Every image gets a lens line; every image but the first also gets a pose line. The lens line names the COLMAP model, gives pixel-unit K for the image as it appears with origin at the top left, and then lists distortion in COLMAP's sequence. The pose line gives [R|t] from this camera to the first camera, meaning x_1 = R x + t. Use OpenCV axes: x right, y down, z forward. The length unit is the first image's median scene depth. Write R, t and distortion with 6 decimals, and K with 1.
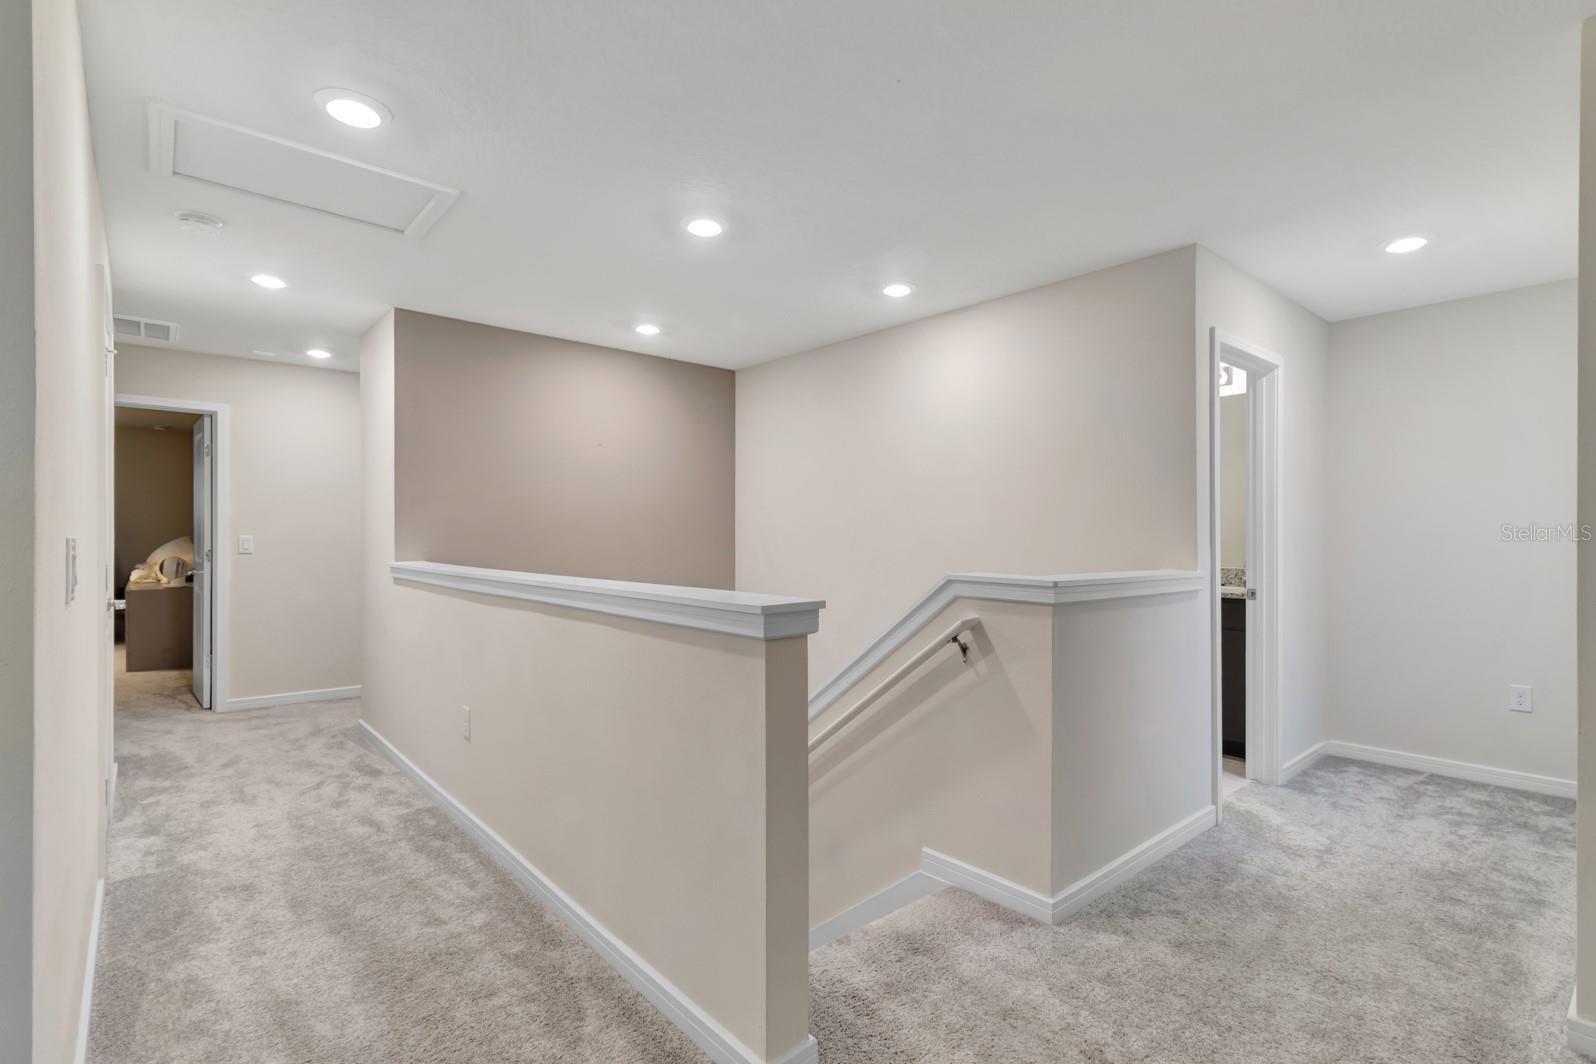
lens RADIAL K [[758.4, 0, 790.3], [0, 758.4, 536.9], [0, 0, 1]] dist [0.005247, 0.000743]
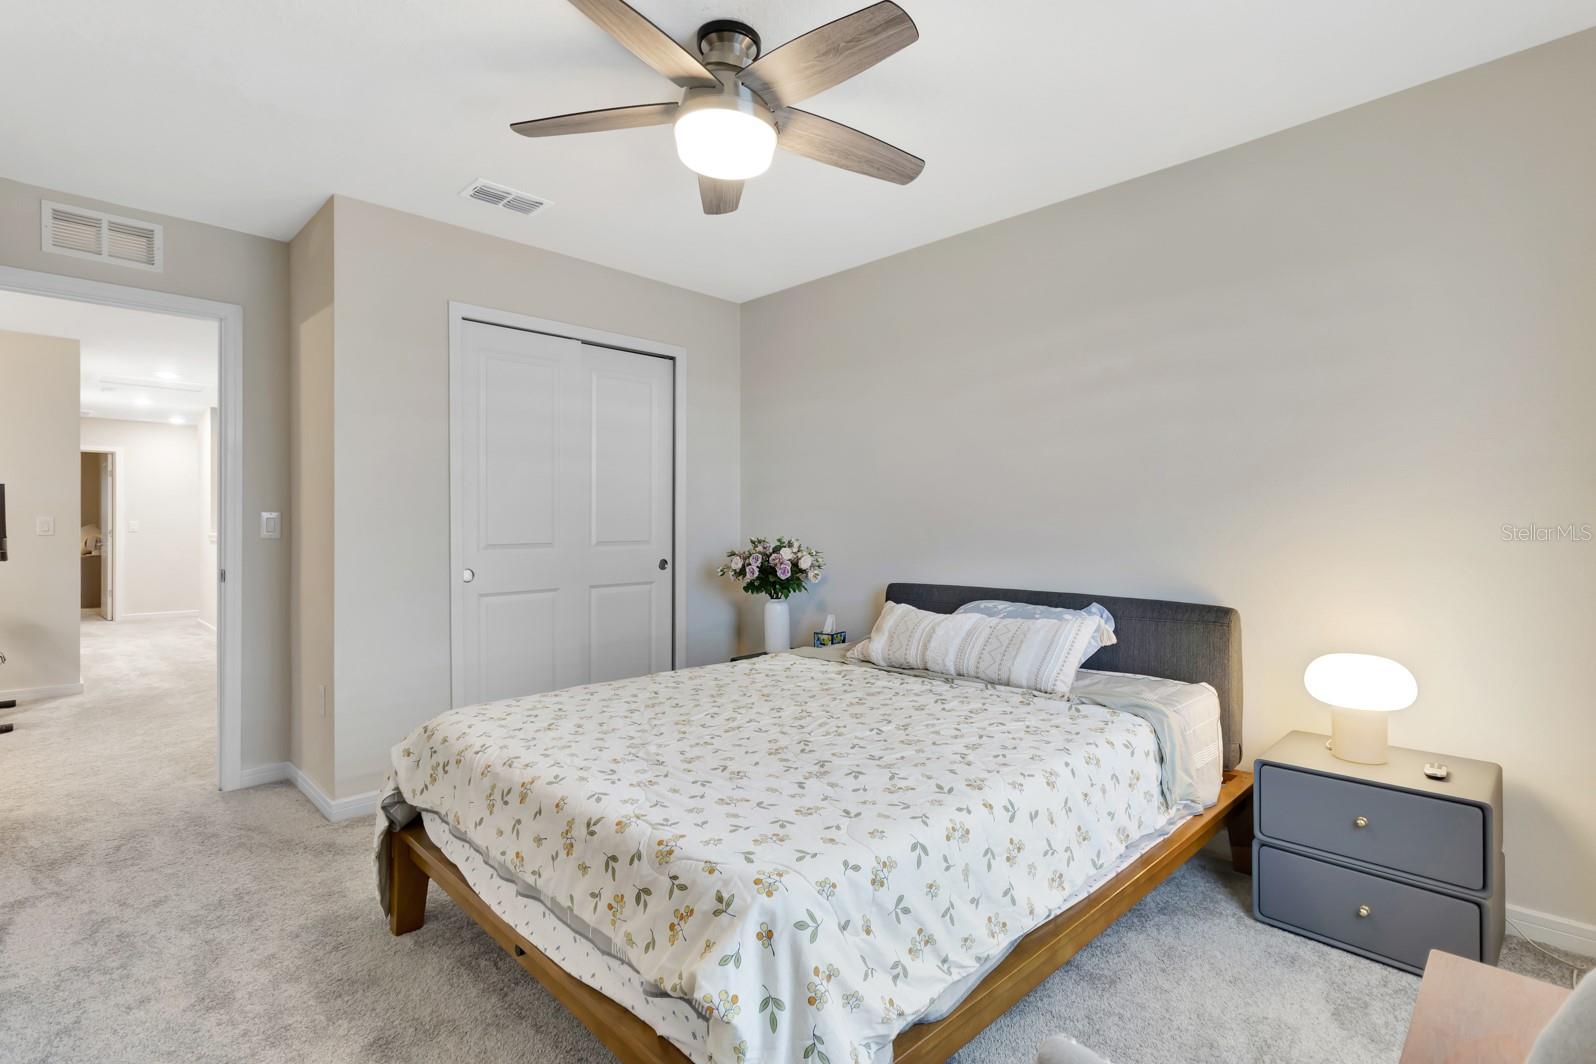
lens RADIAL K [[758.4, 0, 798.7], [0, 758.4, 529.8], [0, 0, 1]] dist [0.005247, 0.000743]
pose [[0.996859, -0.001809, 0.079176, 0.675131], [0.001899, 0.999998, -0.001071, 0.022170], [-0.079173, 0.001218, 0.996860, -0.874087]]
